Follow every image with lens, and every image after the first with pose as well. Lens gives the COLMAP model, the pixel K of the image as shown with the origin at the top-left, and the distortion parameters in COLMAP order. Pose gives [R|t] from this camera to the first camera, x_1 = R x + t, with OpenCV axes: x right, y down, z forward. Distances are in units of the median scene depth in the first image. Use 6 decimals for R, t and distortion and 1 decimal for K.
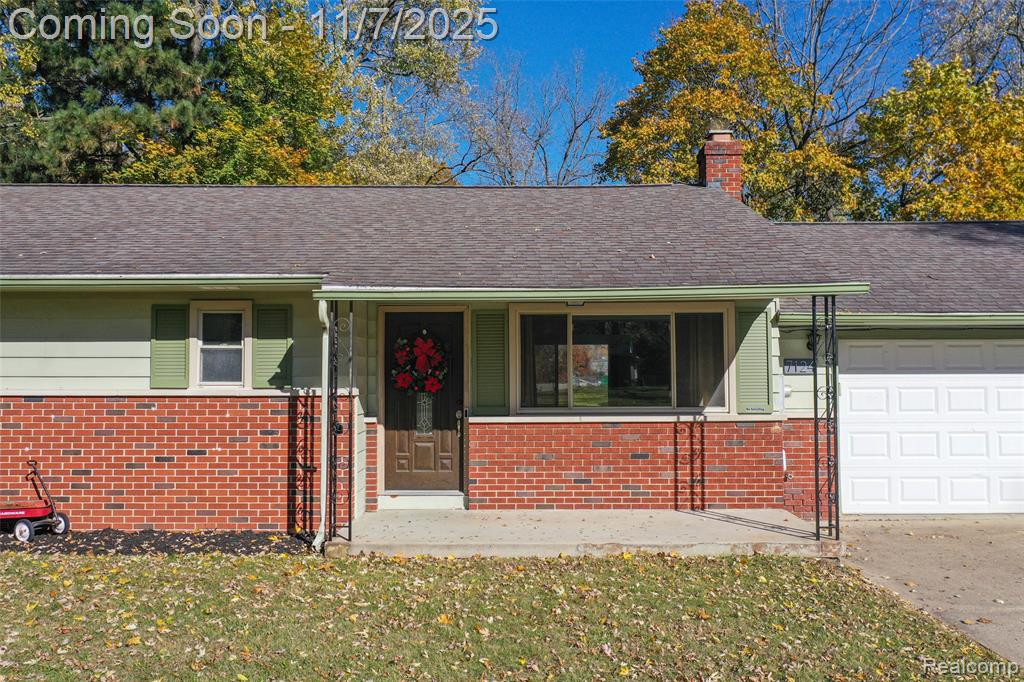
lens RADIAL K [[808.3, 0, 507.7], [0, 808.3, 340.7], [0, 0, 1]] dist [0.009891, -0.008586]
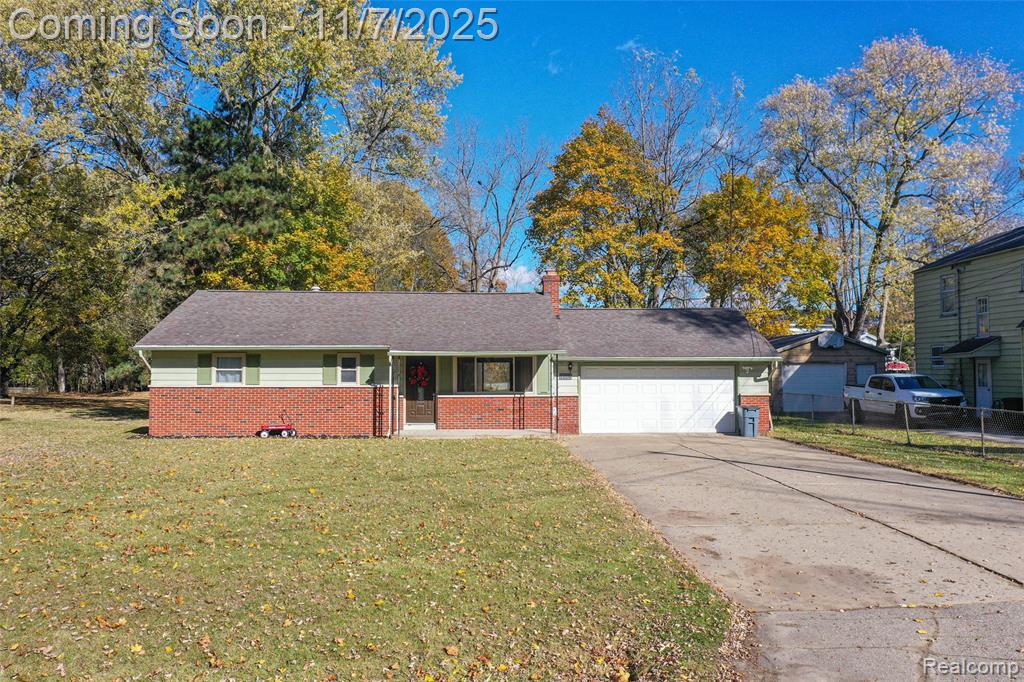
lens RADIAL K [[808.3, 0, 509.0], [0, 808.3, 346.4], [0, 0, 1]] dist [0.009891, -0.008586]
pose [[0.999008, 0.003239, 0.044410, 0.070030], [-0.003583, 0.999964, 0.007671, -0.091286], [-0.044384, -0.007822, 0.998984, -1.716195]]
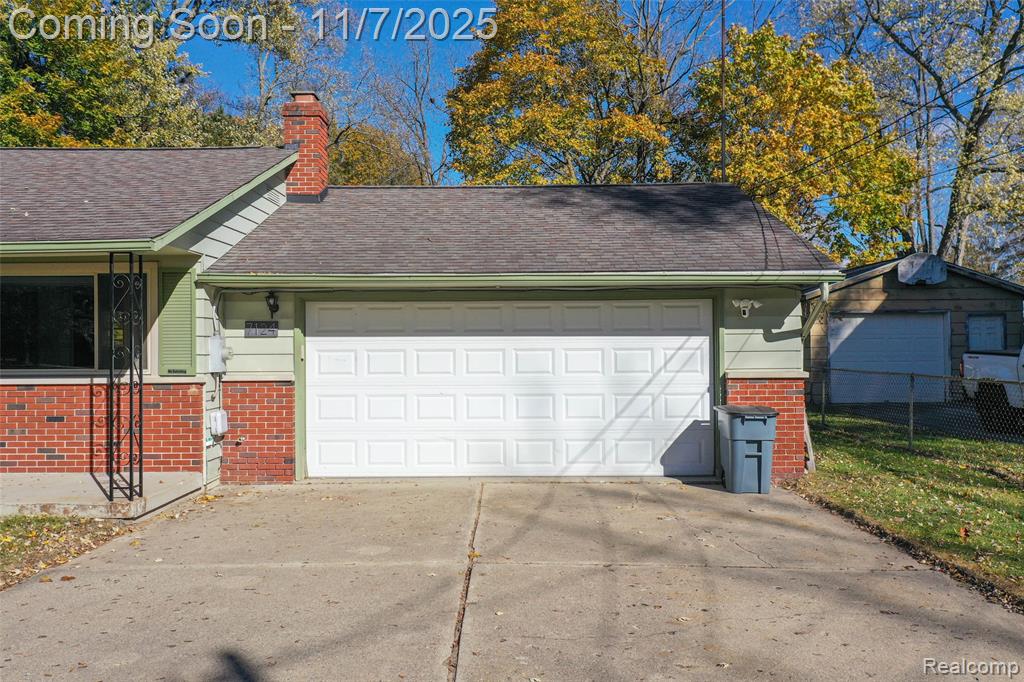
lens RADIAL K [[808.3, 0, 506.4], [0, 808.3, 341.9], [0, 0, 1]] dist [0.009891, -0.008586]
pose [[0.999997, -0.001349, 0.002153, 0.712701], [0.001275, 0.999422, 0.033978, 0.015578], [-0.002197, -0.033975, 0.999420, 0.013079]]
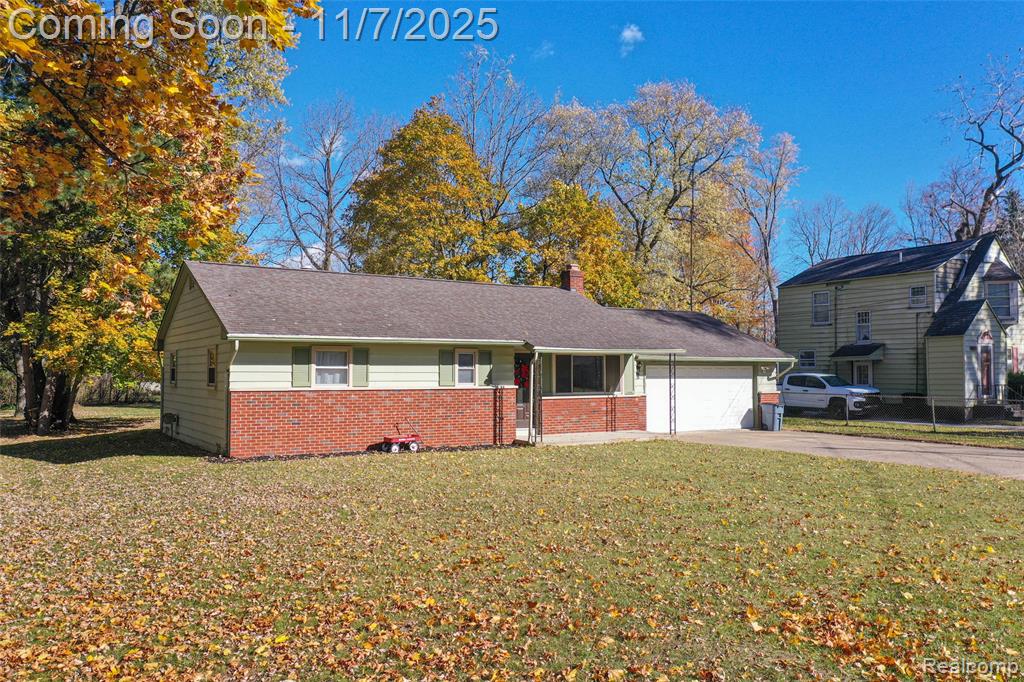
lens RADIAL K [[808.3, 0, 512.9], [0, 808.3, 339.8], [0, 0, 1]] dist [0.009891, -0.008586]
pose [[0.842478, 0.025036, 0.538148, -1.440381], [-0.025253, 0.999657, -0.006972, -0.058949], [-0.538138, -0.007716, 0.842821, -1.012359]]
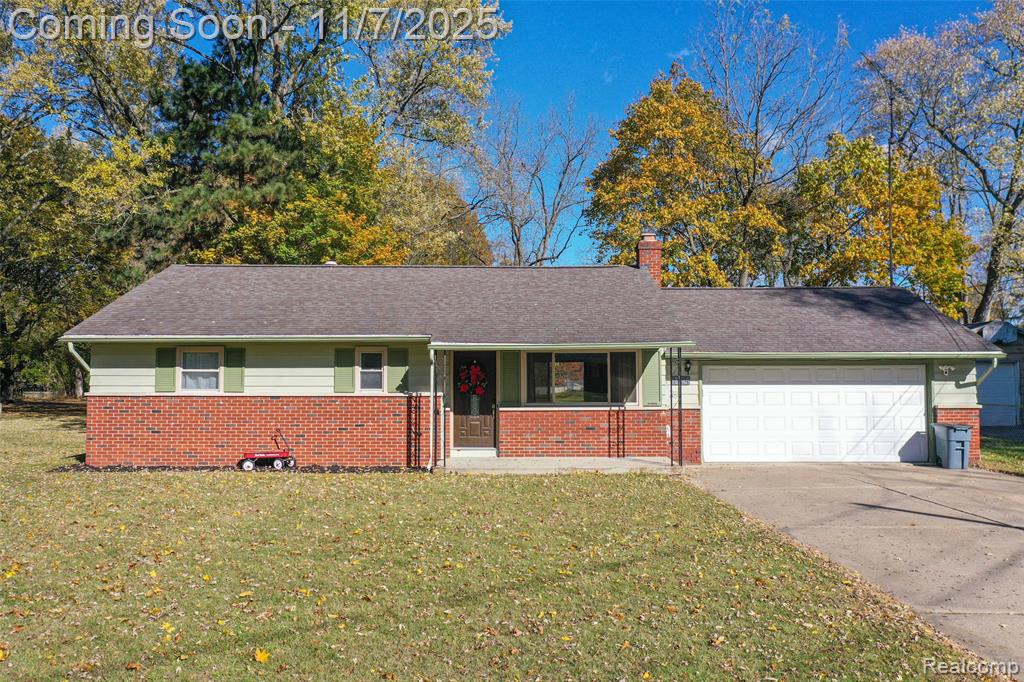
lens RADIAL K [[808.3, 0, 508.9], [0, 808.3, 340.2], [0, 0, 1]] dist [0.009891, -0.008586]
pose [[0.999987, 0.001866, 0.004837, -0.035217], [-0.001844, 0.999988, -0.004550, -0.053660], [-0.004845, 0.004541, 0.999978, -0.876723]]
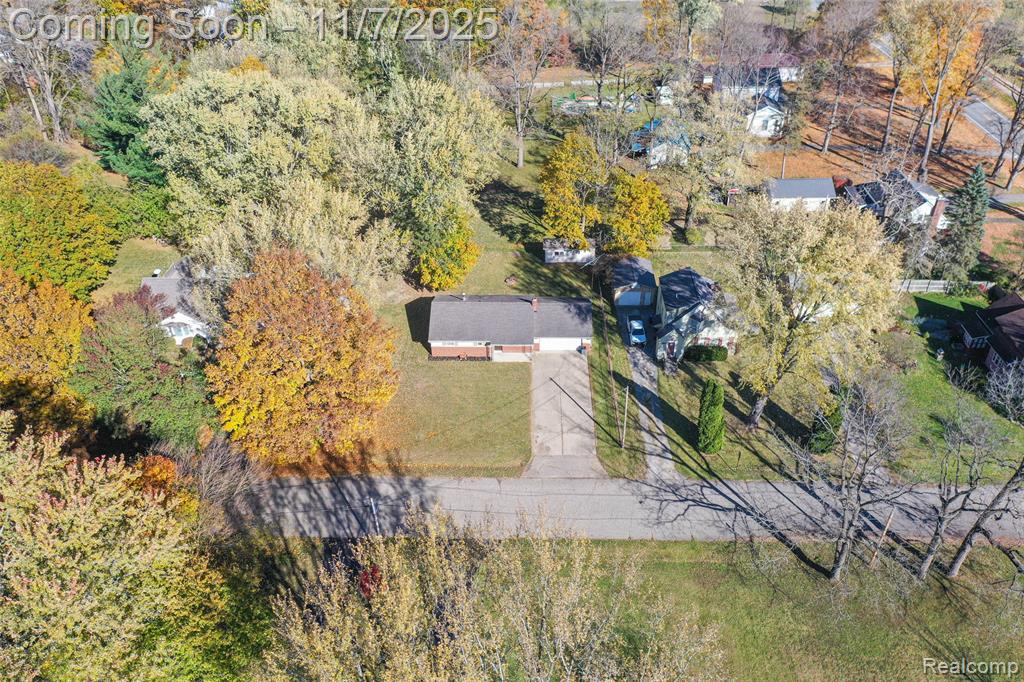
lens RADIAL K [[808.3, 0, 516.7], [0, 808.3, 340.6], [0, 0, 1]] dist [0.009891, -0.008586]
pose [[0.999928, 0.000623, -0.011946, 0.267201], [0.006763, 0.794330, 0.607449, -6.373080], [0.009868, -0.607487, 0.794269, -7.347529]]
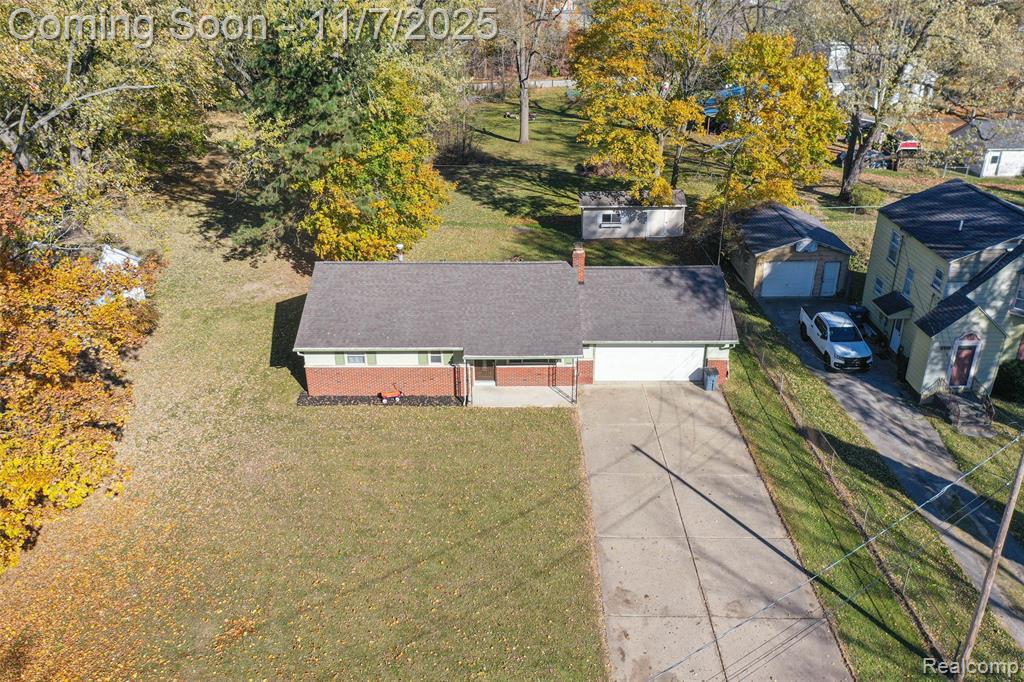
lens RADIAL K [[808.3, 0, 508.2], [0, 808.3, 341.9], [0, 0, 1]] dist [0.009891, -0.008586]
pose [[0.999929, -0.004937, -0.010828, 0.054127], [0.009364, 0.887948, 0.459849, -1.837491], [0.007344, -0.459917, 0.887931, -2.471255]]
